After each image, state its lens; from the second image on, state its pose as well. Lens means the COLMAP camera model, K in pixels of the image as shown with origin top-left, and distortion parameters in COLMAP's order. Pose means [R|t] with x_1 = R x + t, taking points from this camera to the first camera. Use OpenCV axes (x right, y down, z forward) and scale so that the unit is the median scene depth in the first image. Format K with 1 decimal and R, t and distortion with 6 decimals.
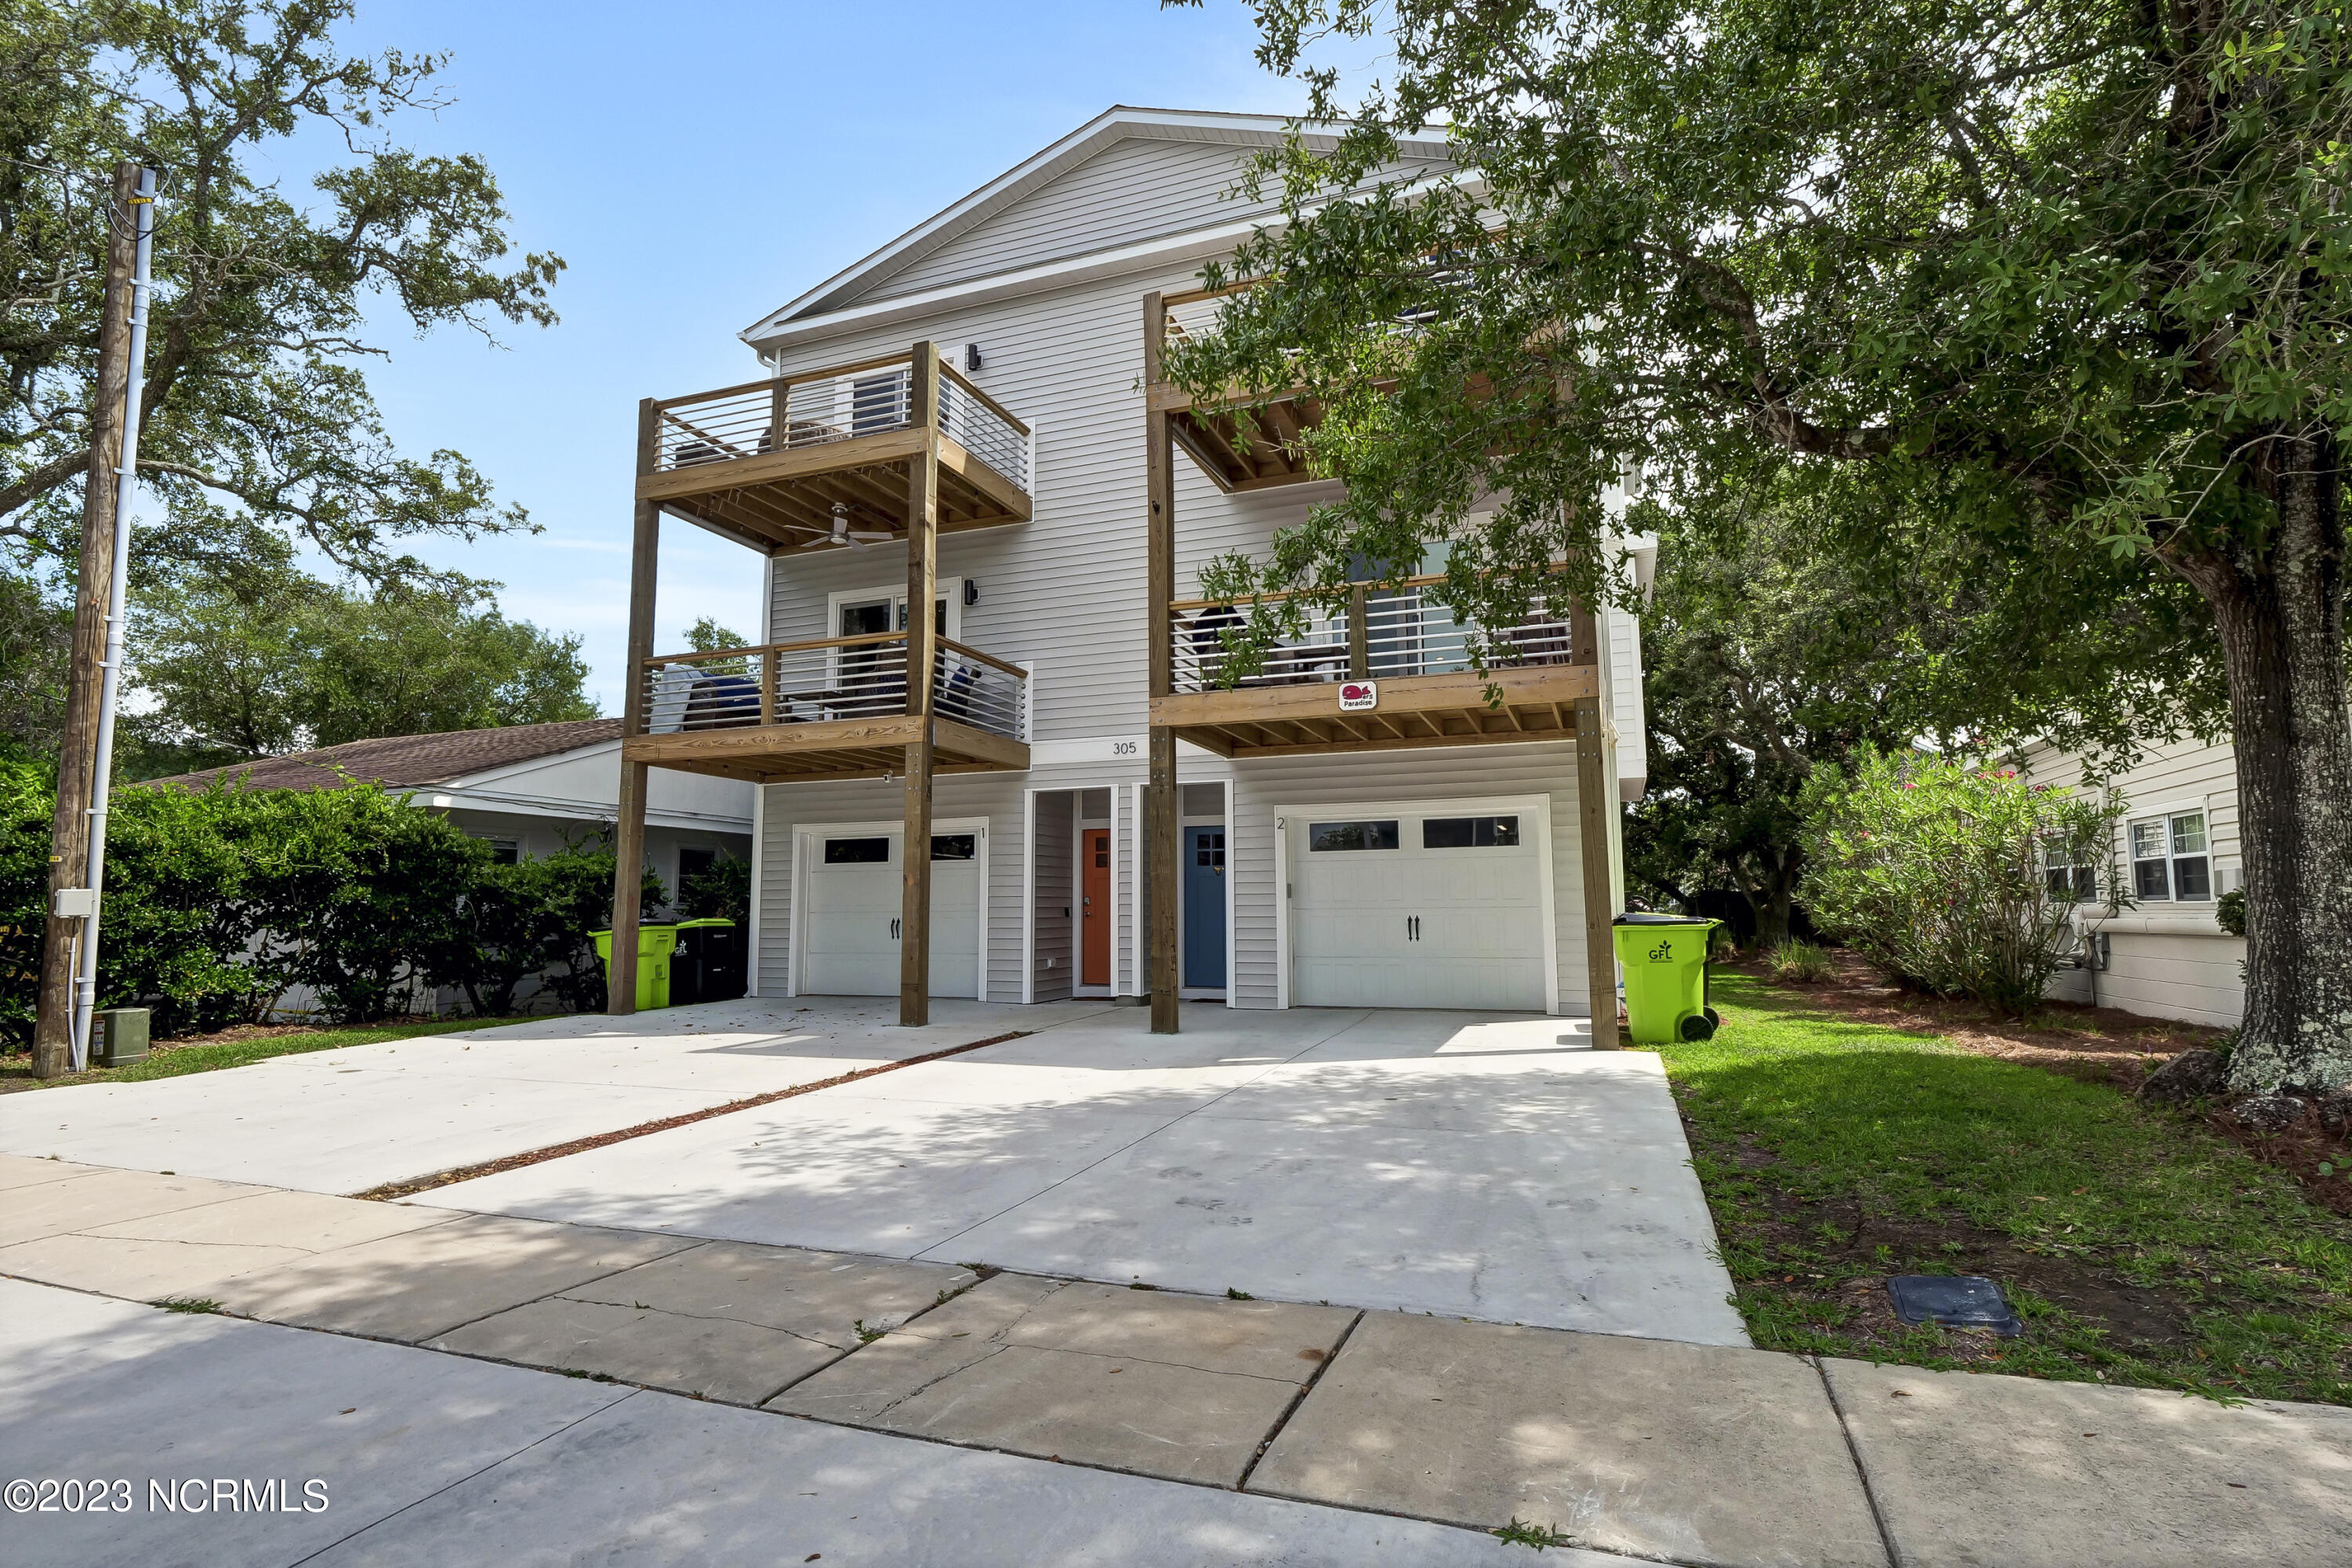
lens RADIAL K [[1181.5, 0, 1185.7], [0, 1181.5, 778.0], [0, 0, 1]] dist [-0.015165, -0.000070]
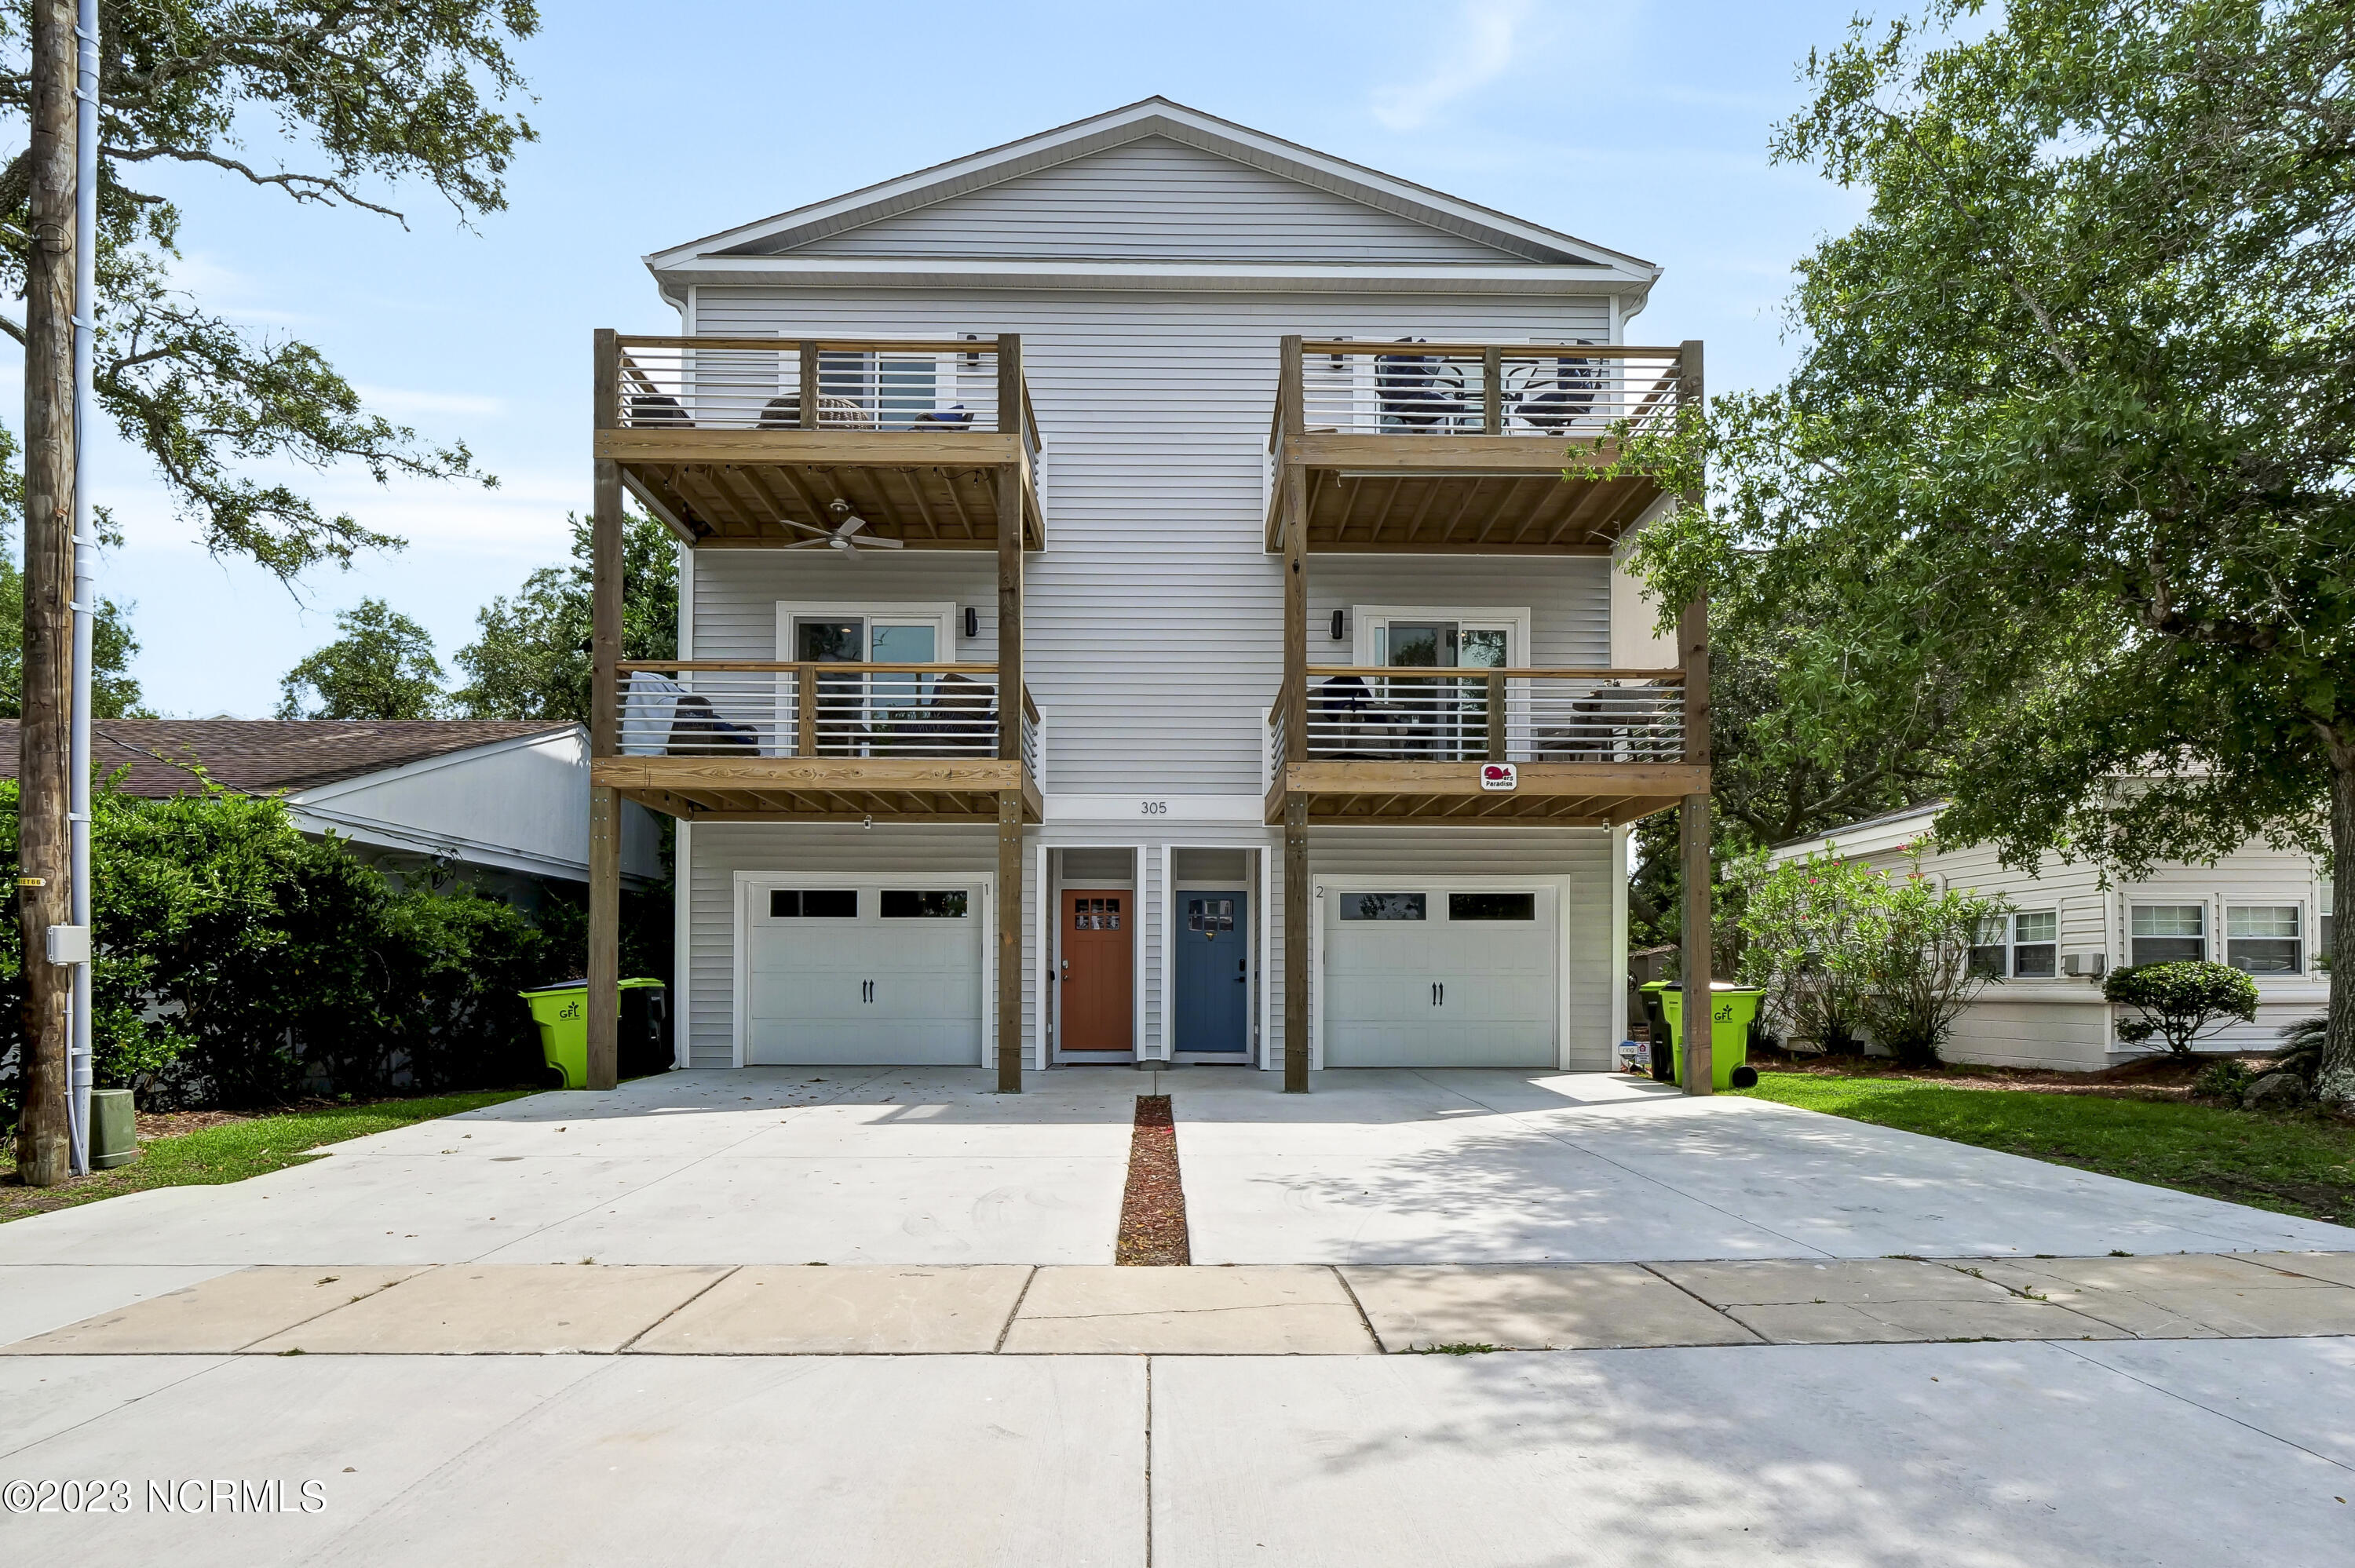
lens RADIAL K [[1249.4, 0, 1164.6], [0, 1249.4, 973.6], [0, 0, 1]] dist [-0.007174, -0.000018]
pose [[0.930657, 0.013472, 0.365645, -0.427909], [-0.051867, 0.994088, 0.095388, 0.012181], [-0.362198, -0.107739, 0.925854, 0.034875]]
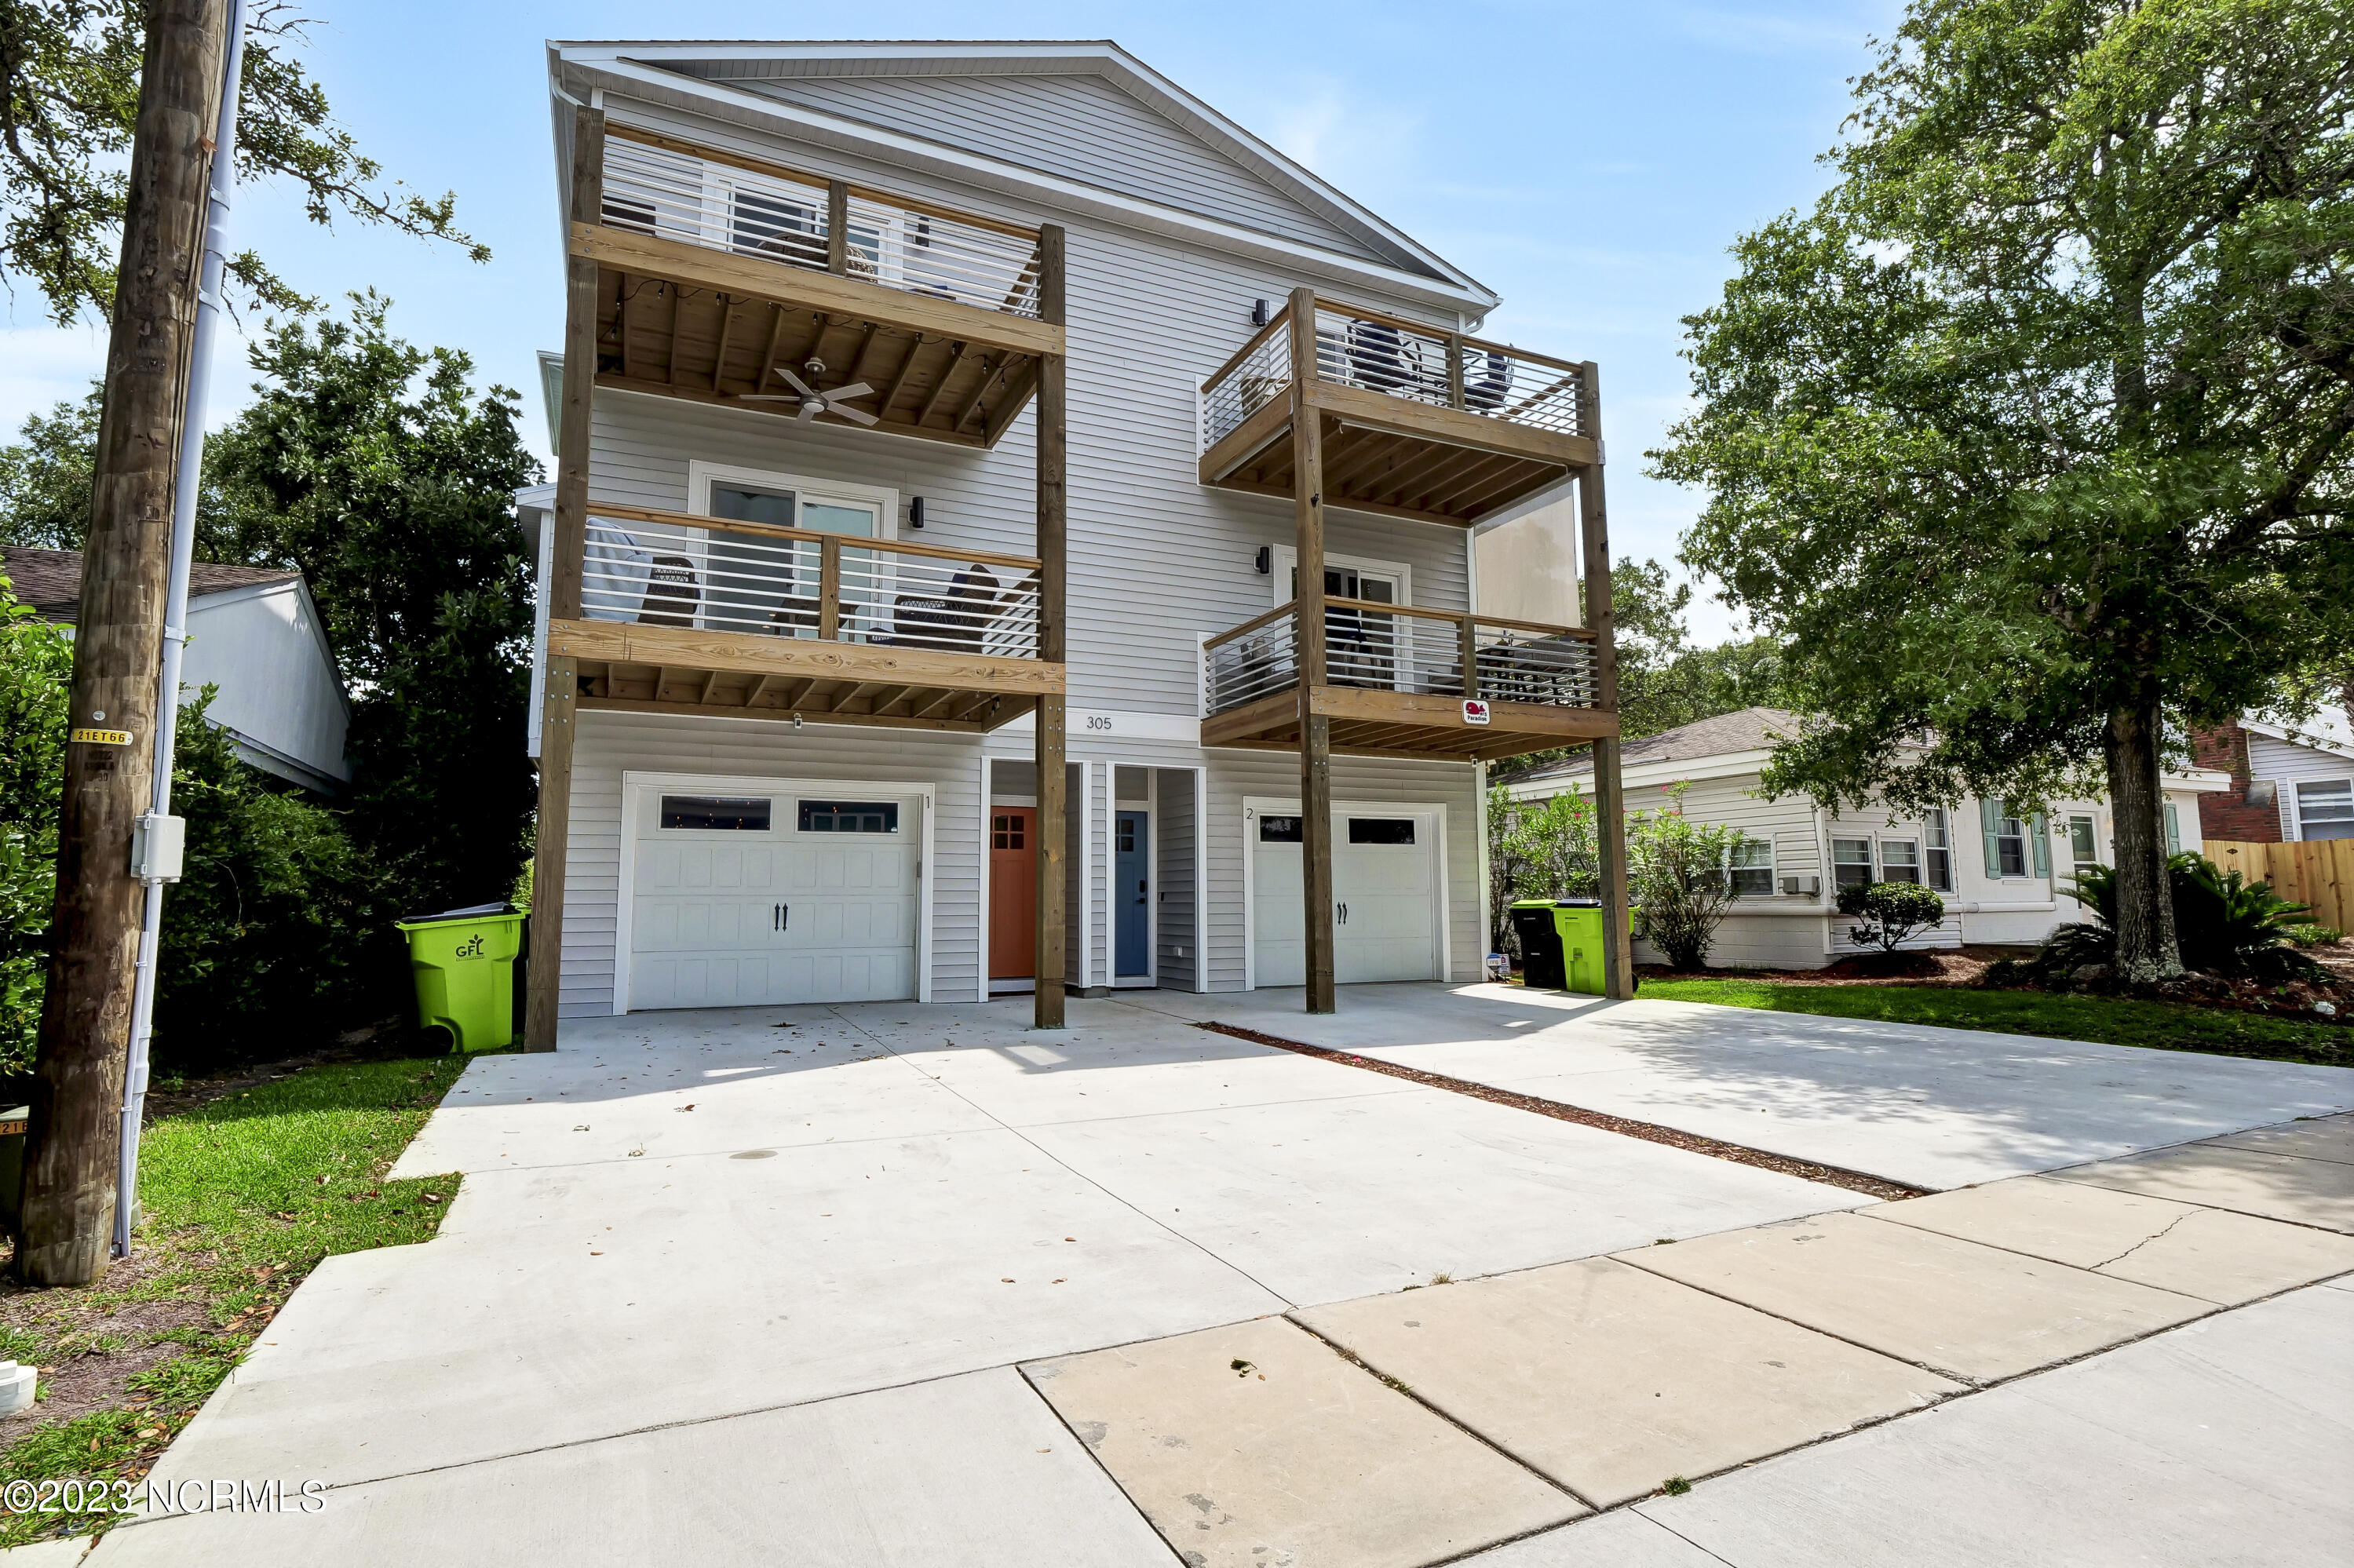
lens RADIAL K [[1182.4, 0, 1144.8], [0, 1182.4, 775.2], [0, 0, 1]] dist [-0.015165, -0.000070]
pose [[0.698041, 0.082749, 0.711260, -0.709681], [-0.082237, 0.995992, -0.035167, 0.047436], [-0.711319, -0.033944, 0.702049, 0.323295]]
